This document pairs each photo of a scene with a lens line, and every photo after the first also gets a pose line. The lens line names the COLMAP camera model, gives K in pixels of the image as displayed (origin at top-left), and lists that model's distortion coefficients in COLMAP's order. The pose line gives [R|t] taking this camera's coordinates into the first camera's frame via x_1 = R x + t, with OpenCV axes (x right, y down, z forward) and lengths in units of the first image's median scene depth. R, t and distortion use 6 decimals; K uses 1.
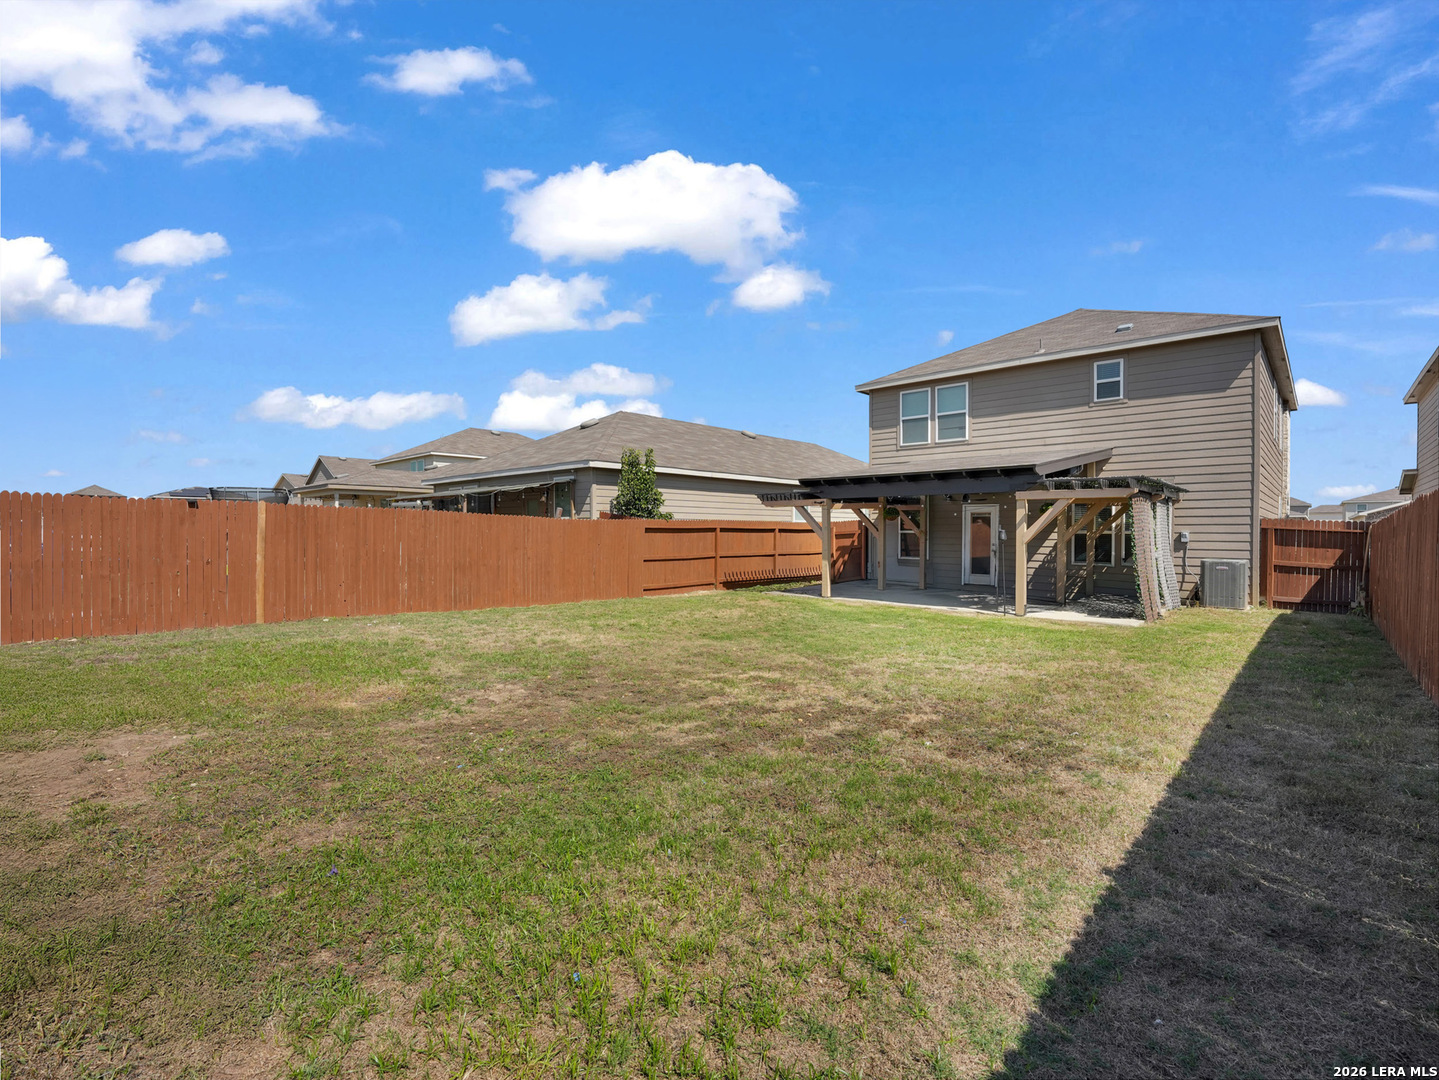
lens RADIAL K [[657.8, 0, 723.3], [0, 657.8, 538.8], [0, 0, 1]] dist [-0.024497, 0.000860]
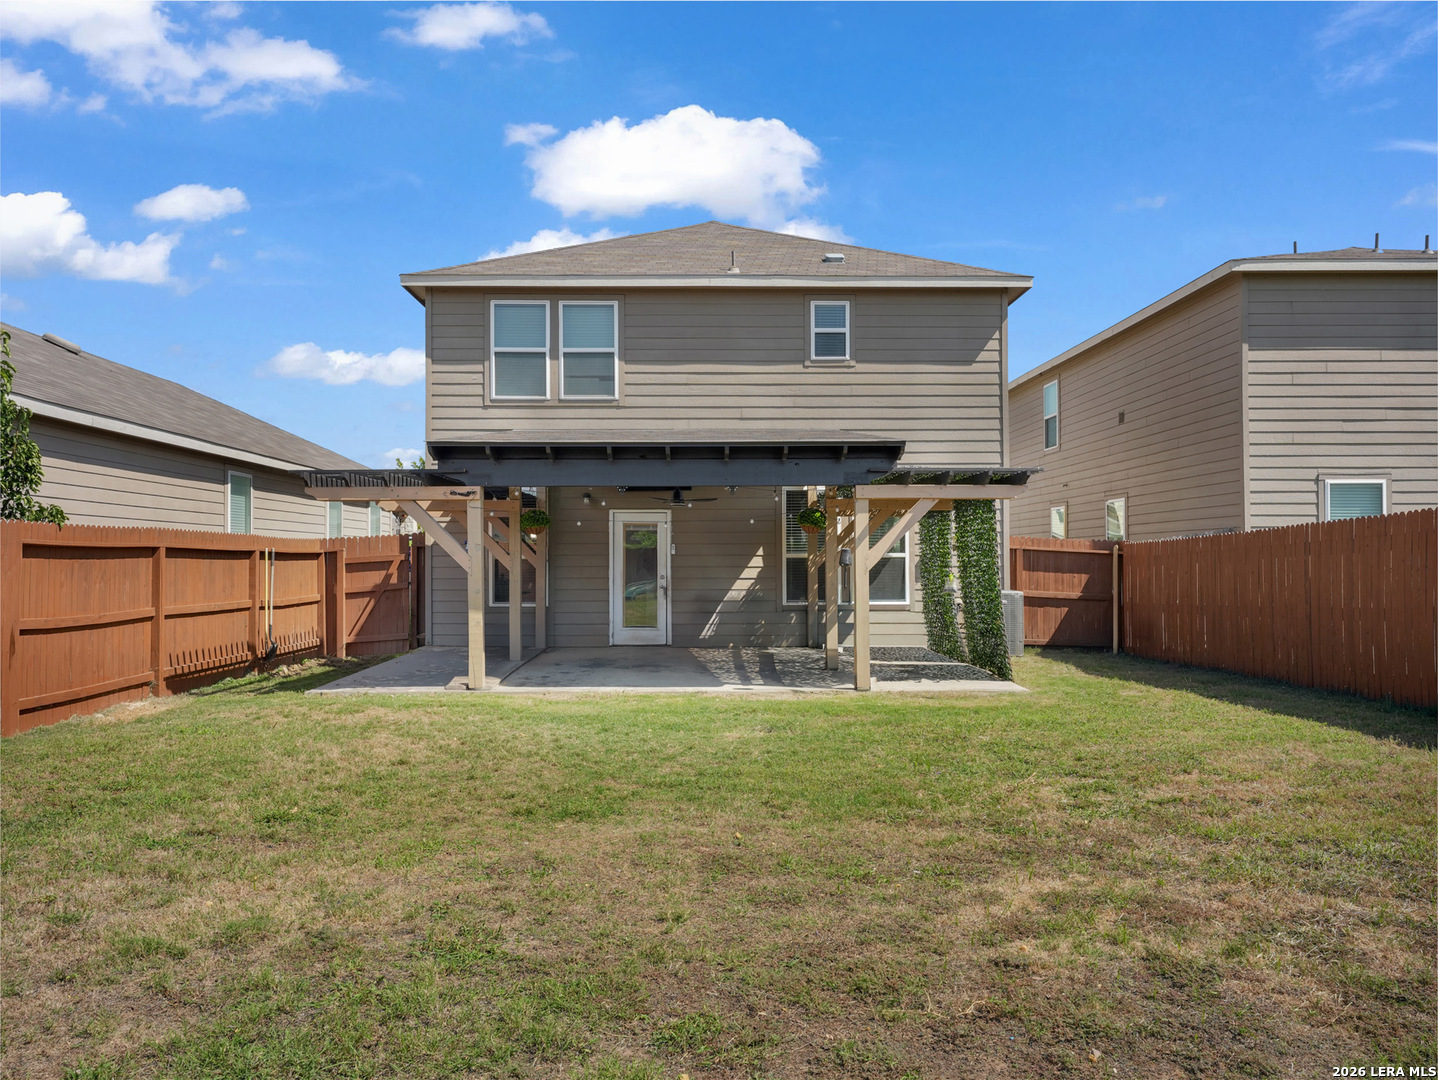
lens RADIAL K [[1040.3, 0, 719.0], [0, 1040.3, 540.0], [0, 0, 1]] dist [0.023669, -0.000082]
pose [[0.713160, 0.009736, 0.700934, -0.214687], [0.015514, 0.999439, -0.029667, 0.003917], [-0.700830, 0.032032, 0.712609, 0.277312]]
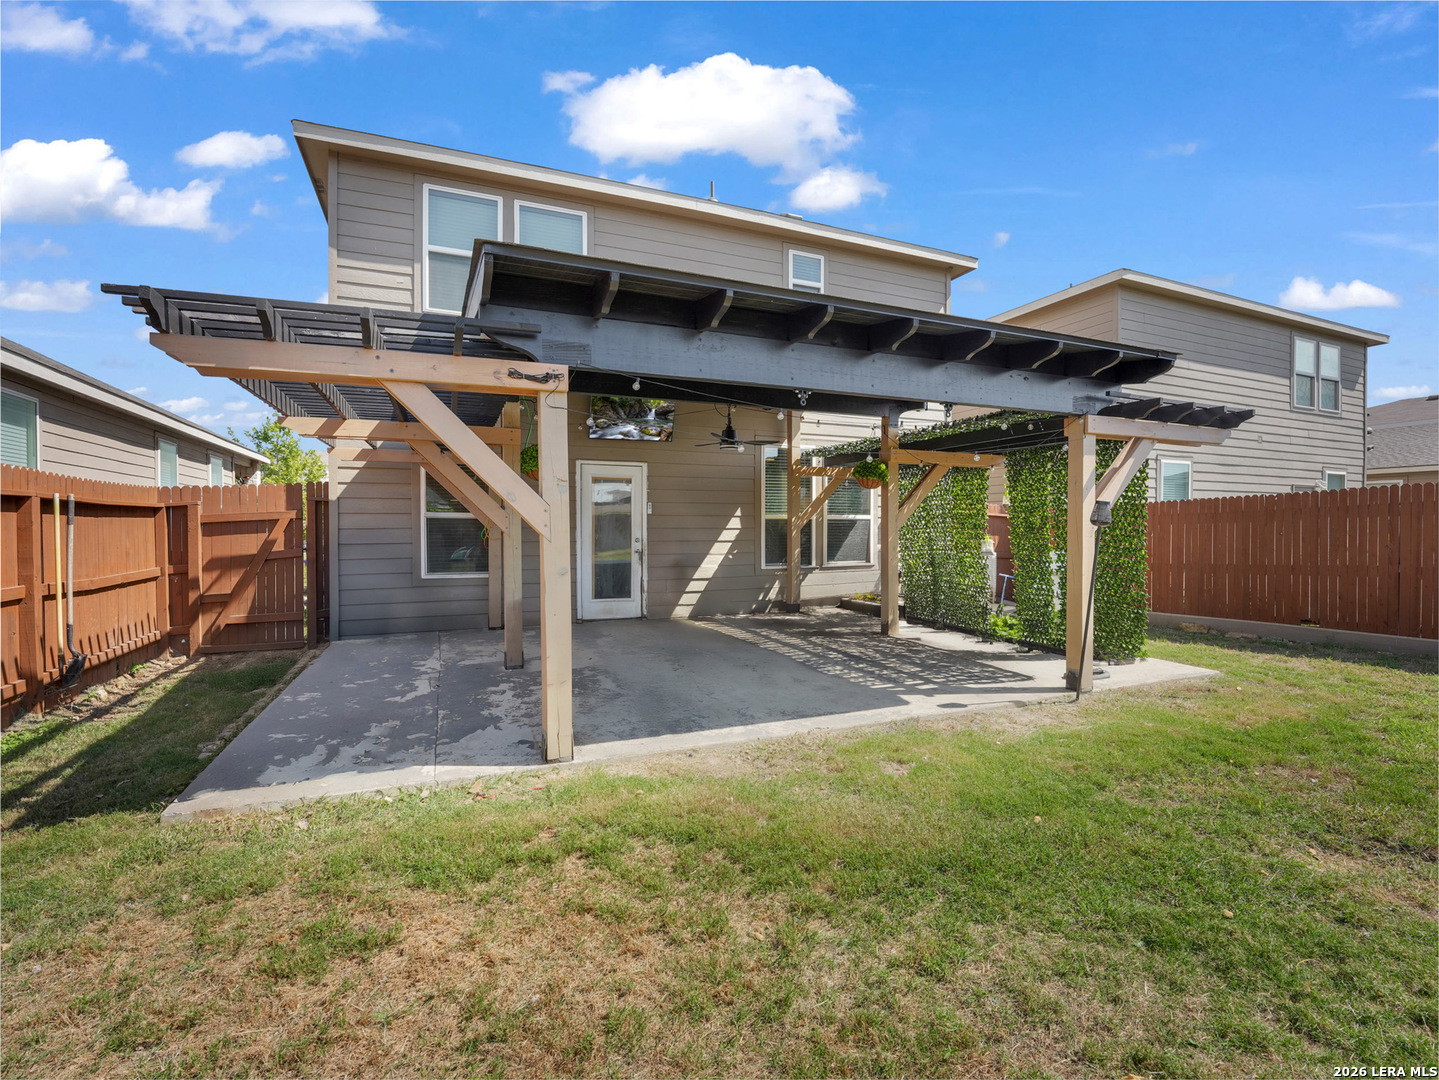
lens RADIAL K [[657.8, 0, 723.3], [0, 657.8, 538.8], [0, 0, 1]] dist [-0.024497, 0.000860]
pose [[0.405651, -0.018816, 0.913834, -0.039839], [0.015861, 0.999782, 0.013545, 0.001767], [-0.913890, 0.009000, 0.405862, 0.708093]]
